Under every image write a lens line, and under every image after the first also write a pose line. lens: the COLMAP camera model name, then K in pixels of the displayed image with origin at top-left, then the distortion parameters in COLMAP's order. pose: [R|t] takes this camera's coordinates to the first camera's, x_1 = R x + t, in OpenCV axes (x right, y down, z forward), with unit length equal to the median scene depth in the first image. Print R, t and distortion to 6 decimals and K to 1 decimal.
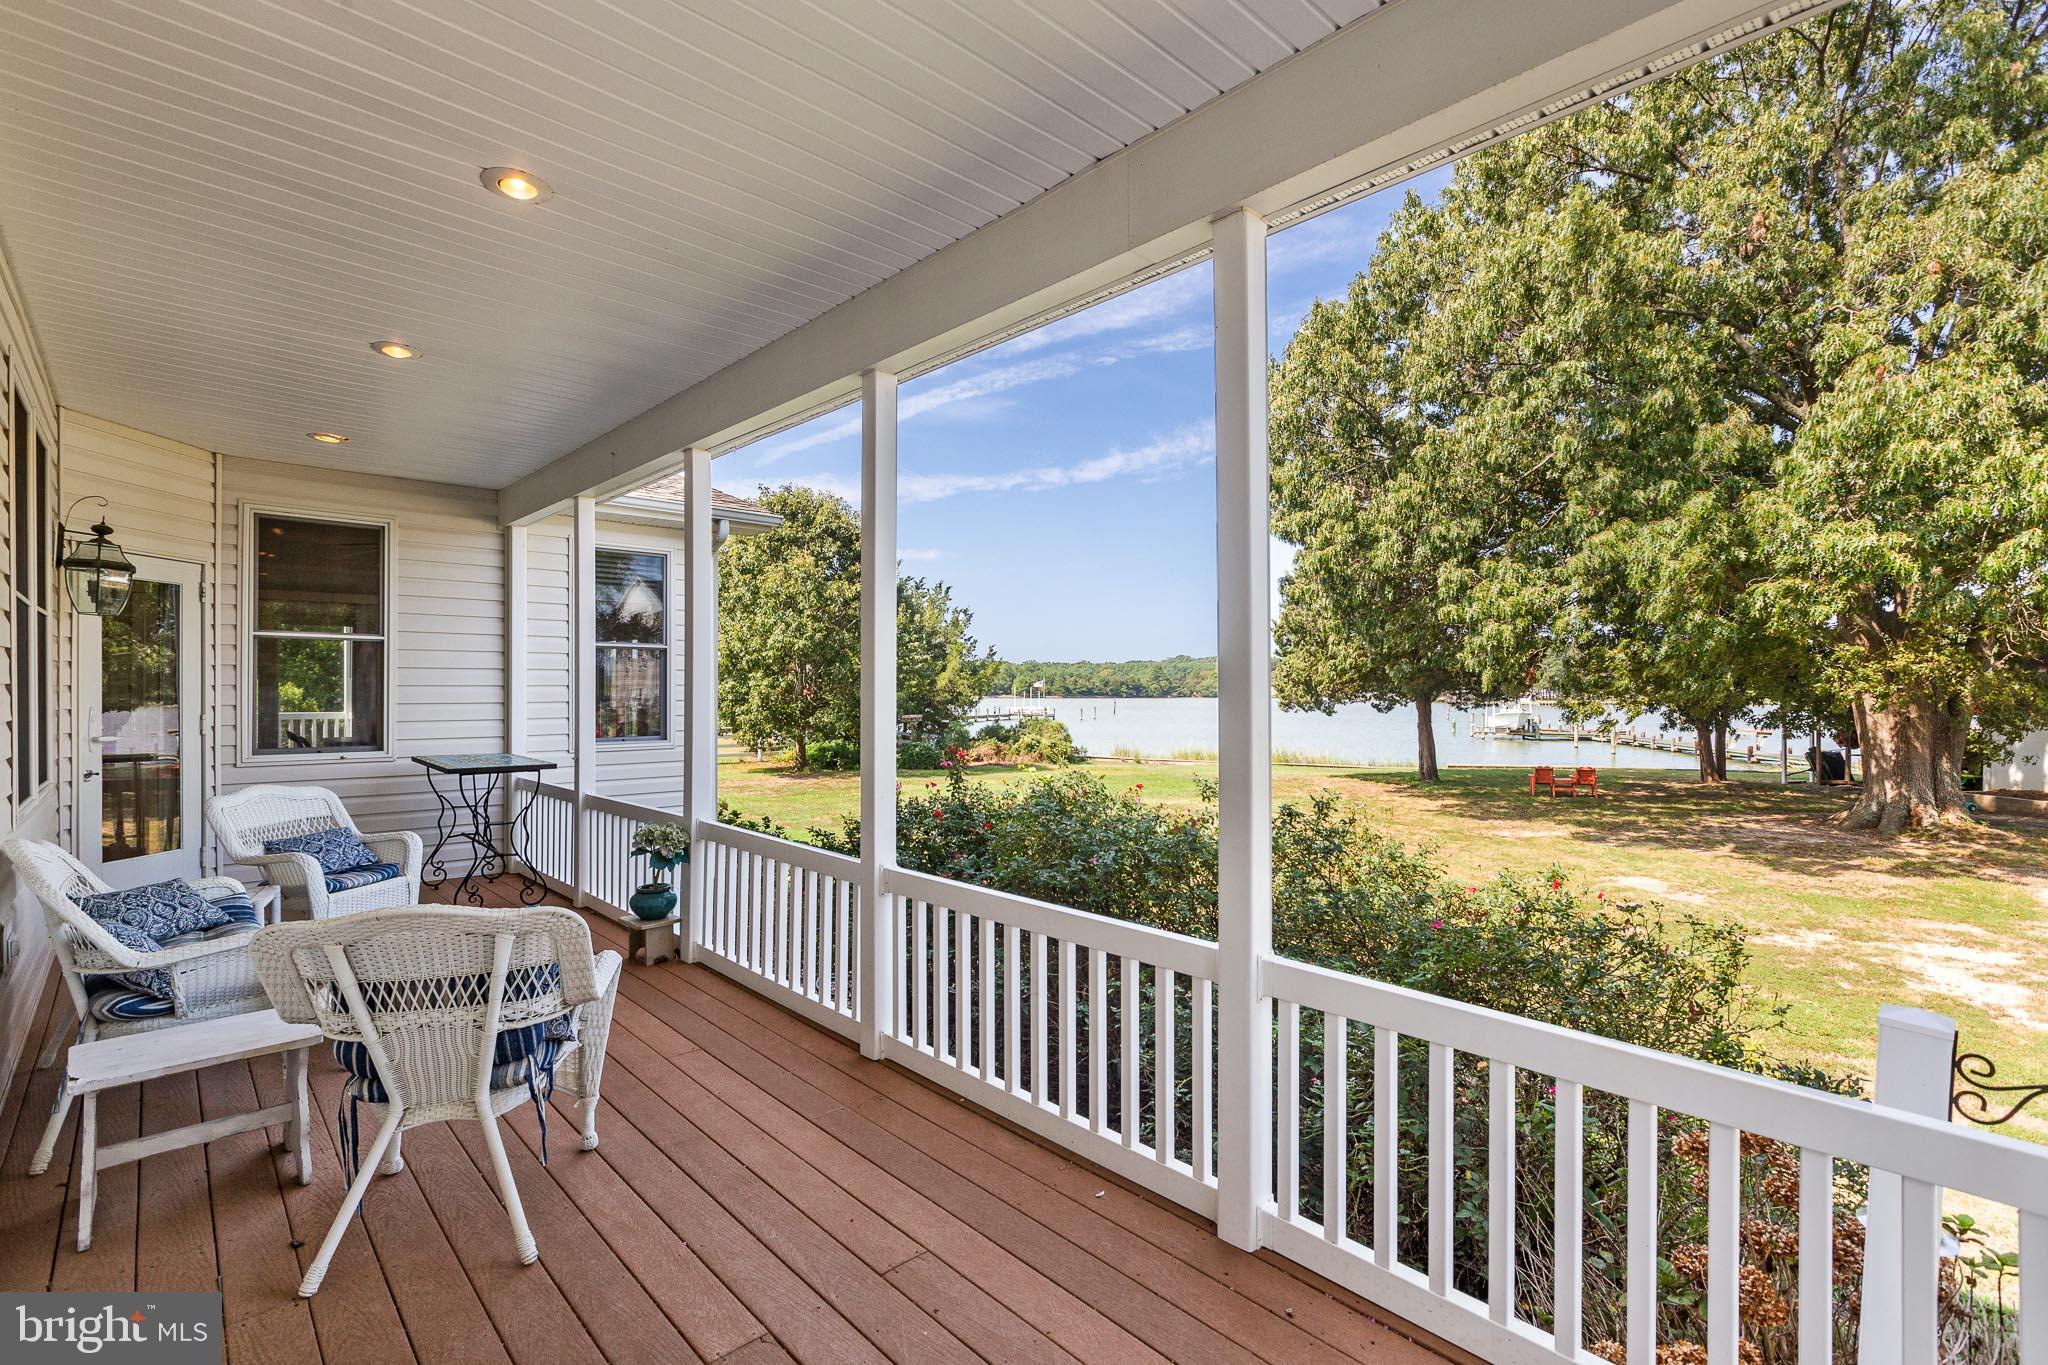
lens RADIAL K [[920.6, 0, 1024.0], [0, 920.6, 682.5], [0, 0, 1]] dist [0.001707, 0.000273]
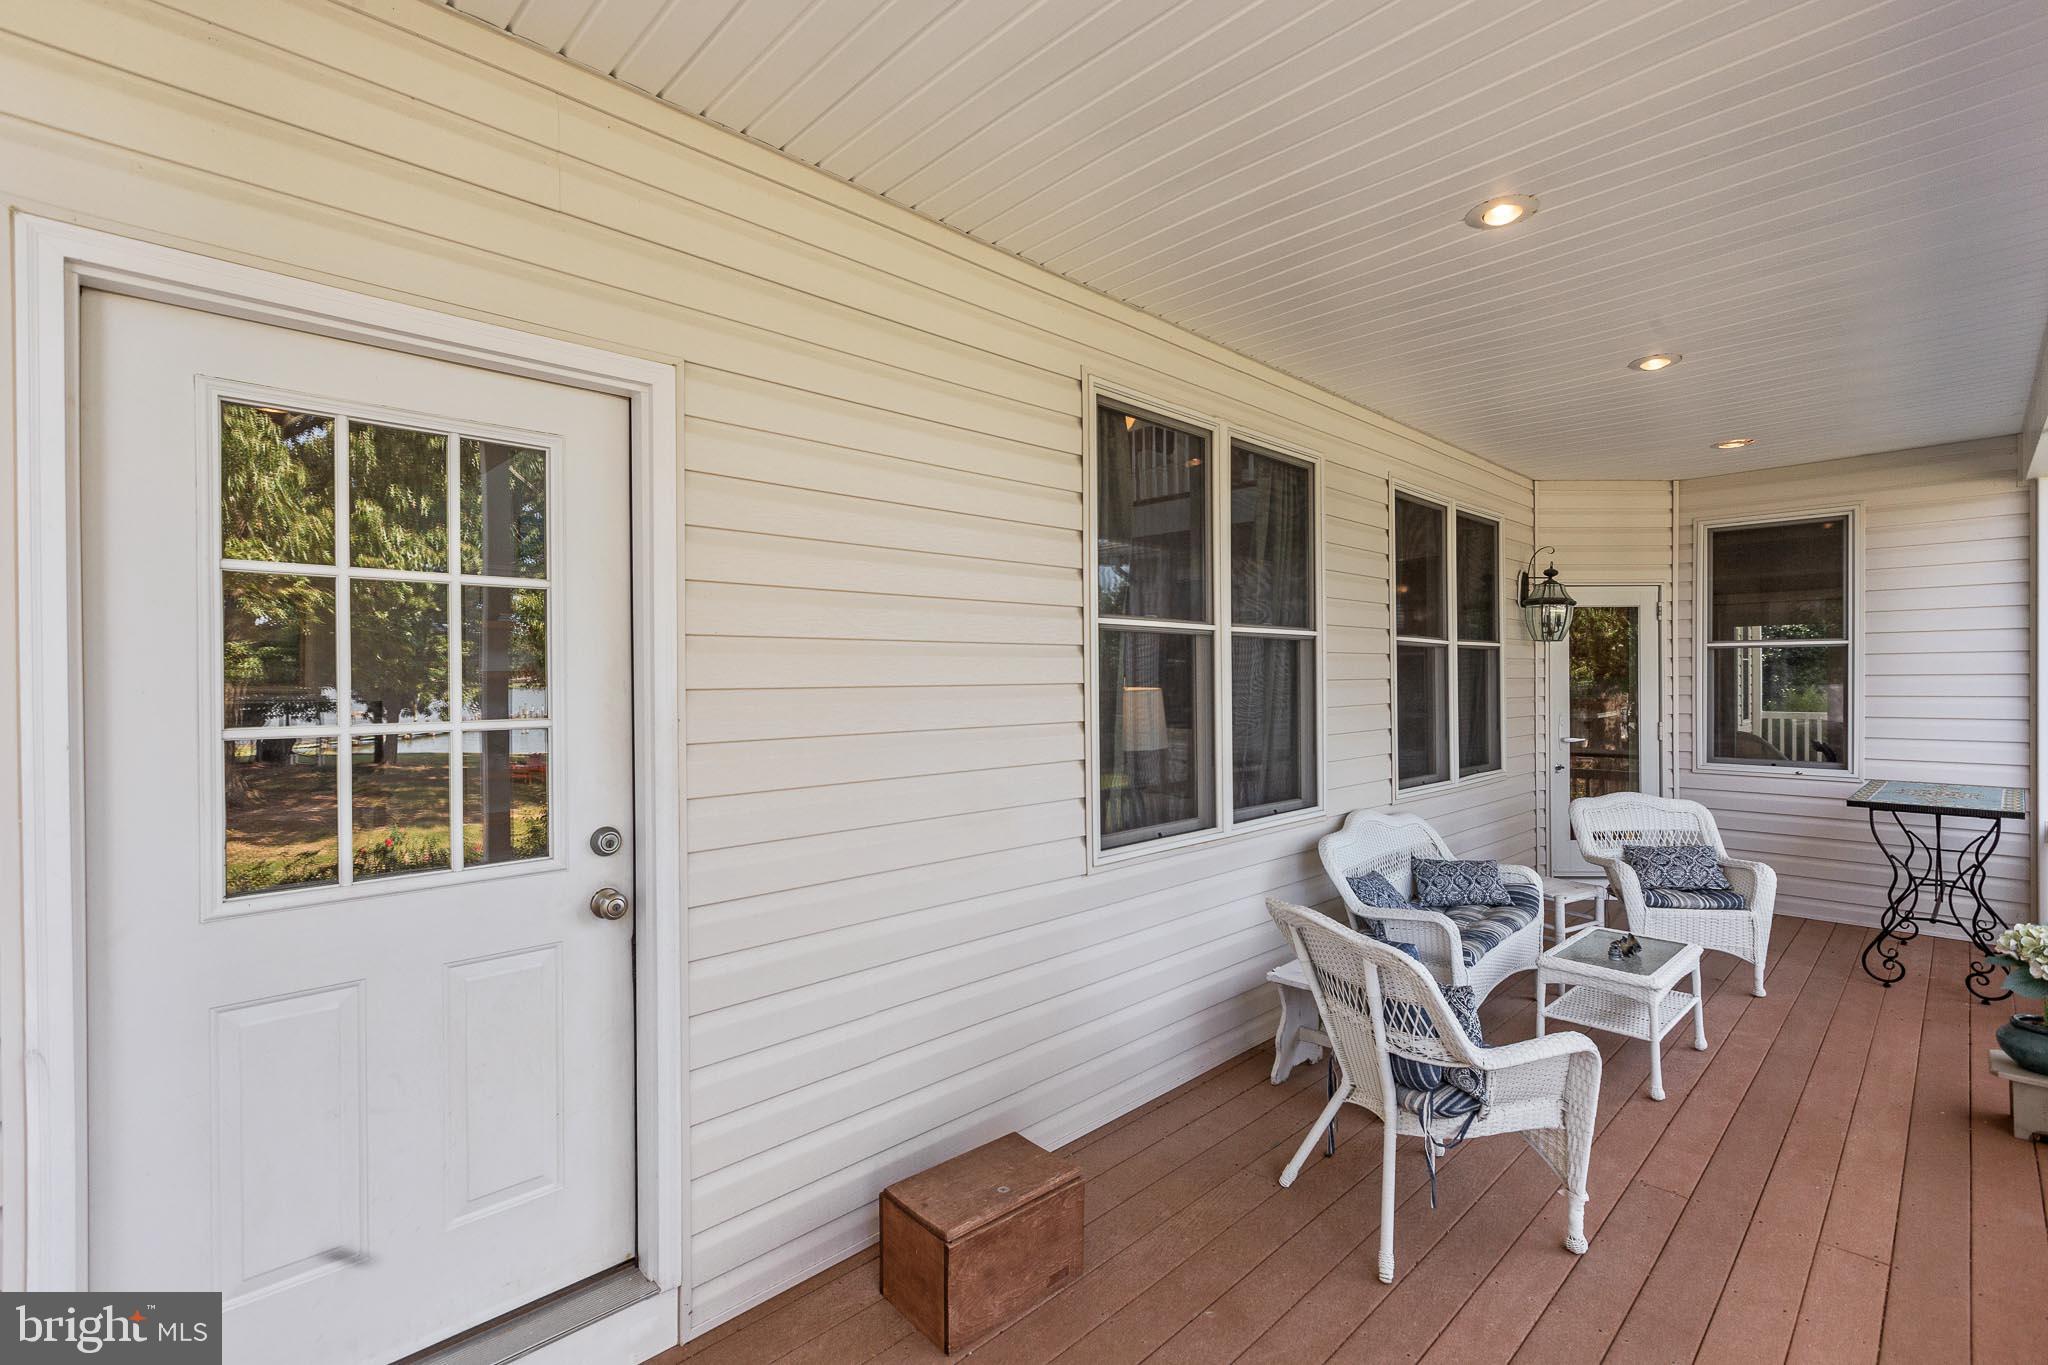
lens RADIAL K [[920.6, 0, 1024.0], [0, 920.6, 682.5], [0, 0, 1]] dist [0.001707, 0.000273]
pose [[0.018239, -0.000167, -0.999834, 0.193416], [0.013524, 0.999909, 0.000080, -0.022567], [0.999742, -0.013523, 0.018240, 0.219379]]
